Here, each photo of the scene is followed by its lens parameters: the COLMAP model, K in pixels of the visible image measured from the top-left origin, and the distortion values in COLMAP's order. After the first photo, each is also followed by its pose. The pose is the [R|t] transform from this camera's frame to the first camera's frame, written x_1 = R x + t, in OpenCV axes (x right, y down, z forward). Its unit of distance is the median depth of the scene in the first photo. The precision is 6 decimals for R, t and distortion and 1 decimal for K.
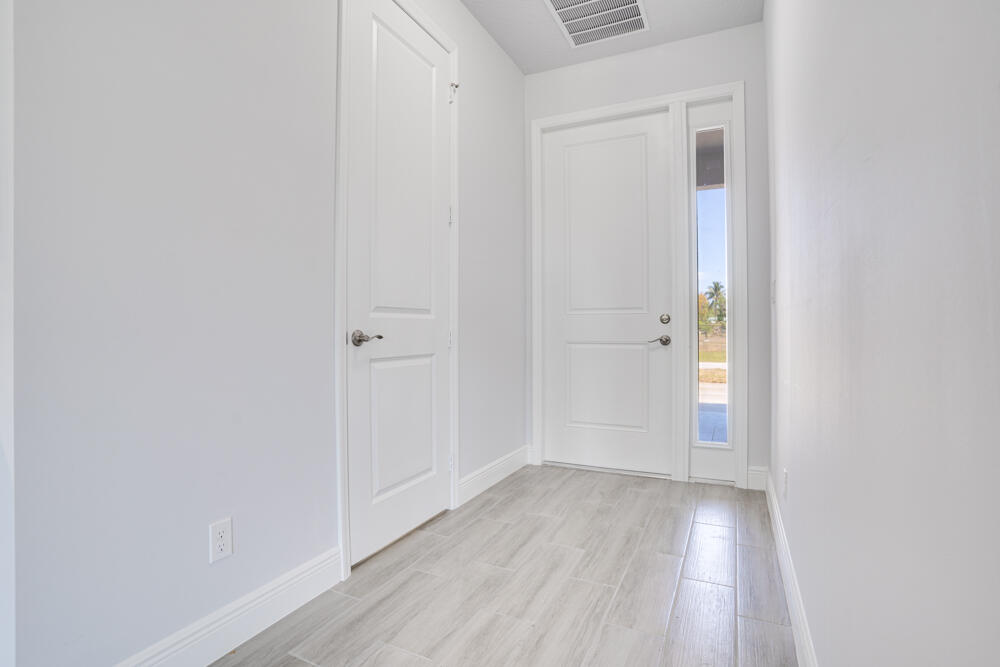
lens RADIAL K [[489.0, 0, 502.3], [0, 489.0, 328.4], [0, 0, 1]] dist [-0.070941, 0.027524]
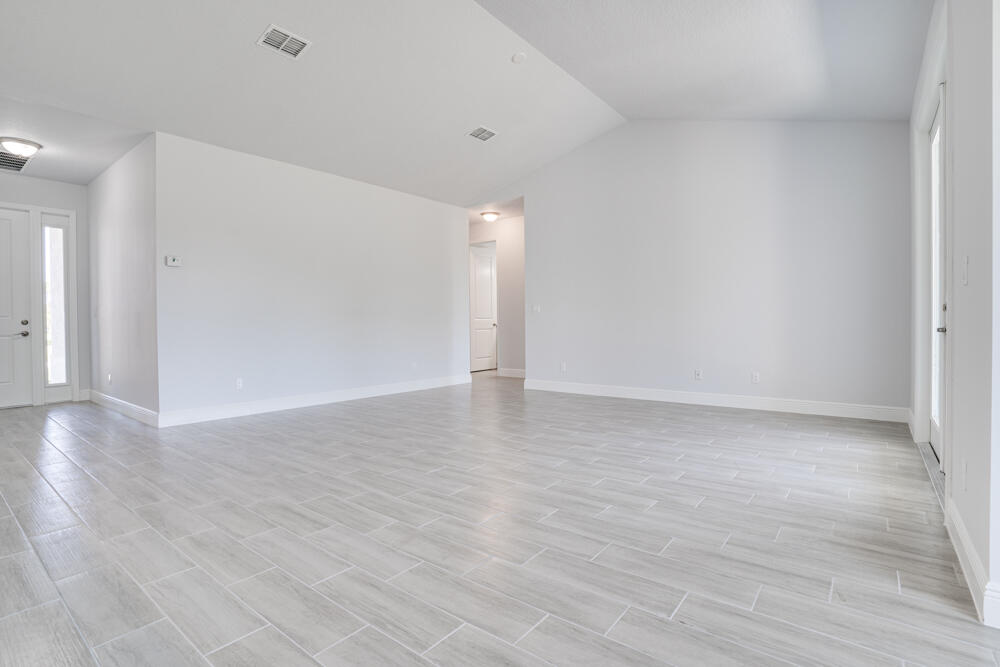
lens RADIAL K [[489.0, 0, 499.5], [0, 489.0, 329.3], [0, 0, 1]] dist [-0.070941, 0.027524]
pose [[0.199907, -0.002815, 0.979811, -1.073560], [0.006490, 0.999978, 0.001549, 0.016468], [-0.979793, 0.006049, 0.199920, -1.166342]]
